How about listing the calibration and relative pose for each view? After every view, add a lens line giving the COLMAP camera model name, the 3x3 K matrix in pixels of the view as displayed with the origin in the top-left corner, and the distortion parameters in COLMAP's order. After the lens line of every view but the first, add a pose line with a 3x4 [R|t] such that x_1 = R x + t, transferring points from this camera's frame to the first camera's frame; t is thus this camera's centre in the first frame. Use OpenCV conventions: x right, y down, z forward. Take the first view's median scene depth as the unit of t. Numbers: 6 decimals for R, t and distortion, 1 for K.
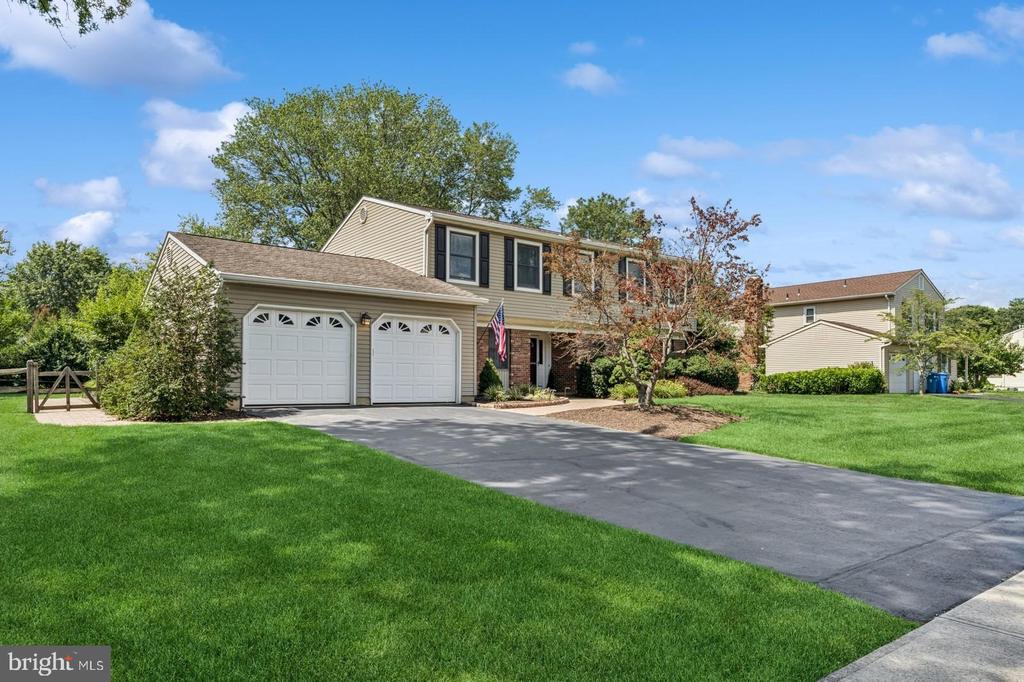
lens RADIAL K [[657.3, 0, 512.0], [0, 657.3, 341.0], [0, 0, 1]] dist [0.000061, 0.000602]
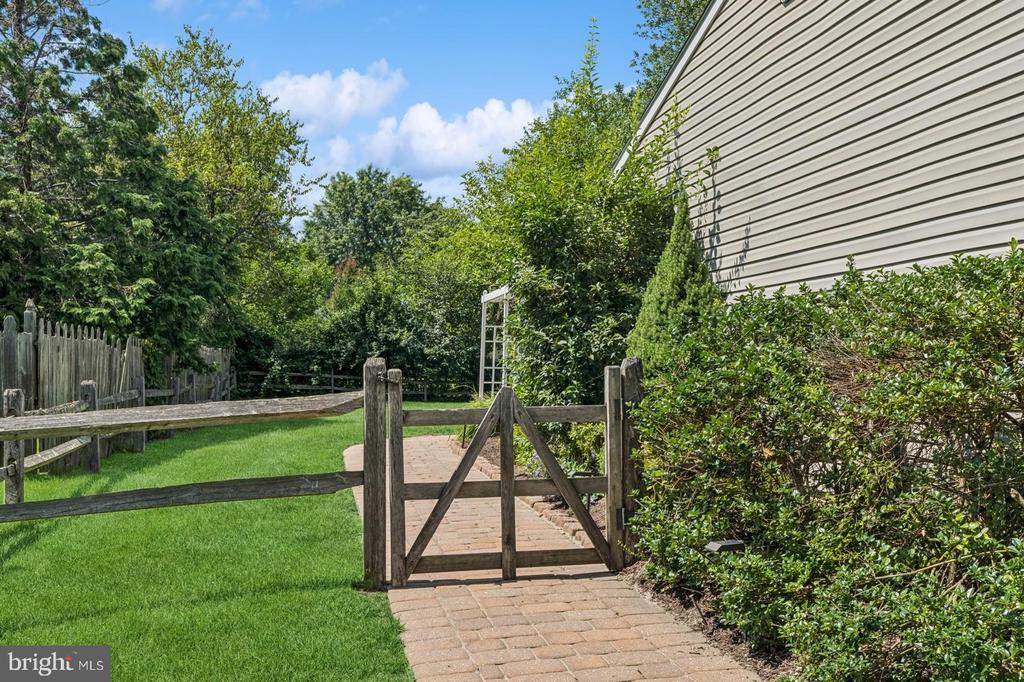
lens RADIAL K [[967.9, 0, 512.0], [0, 967.9, 341.0], [0, 0, 1]] dist [-0.002500, -0.000517]
pose [[0.902950, 0.004925, -0.429717, -0.179339], [0.007979, 0.999570, 0.028221, 0.004501], [0.429671, -0.028911, 0.902523, 0.235980]]
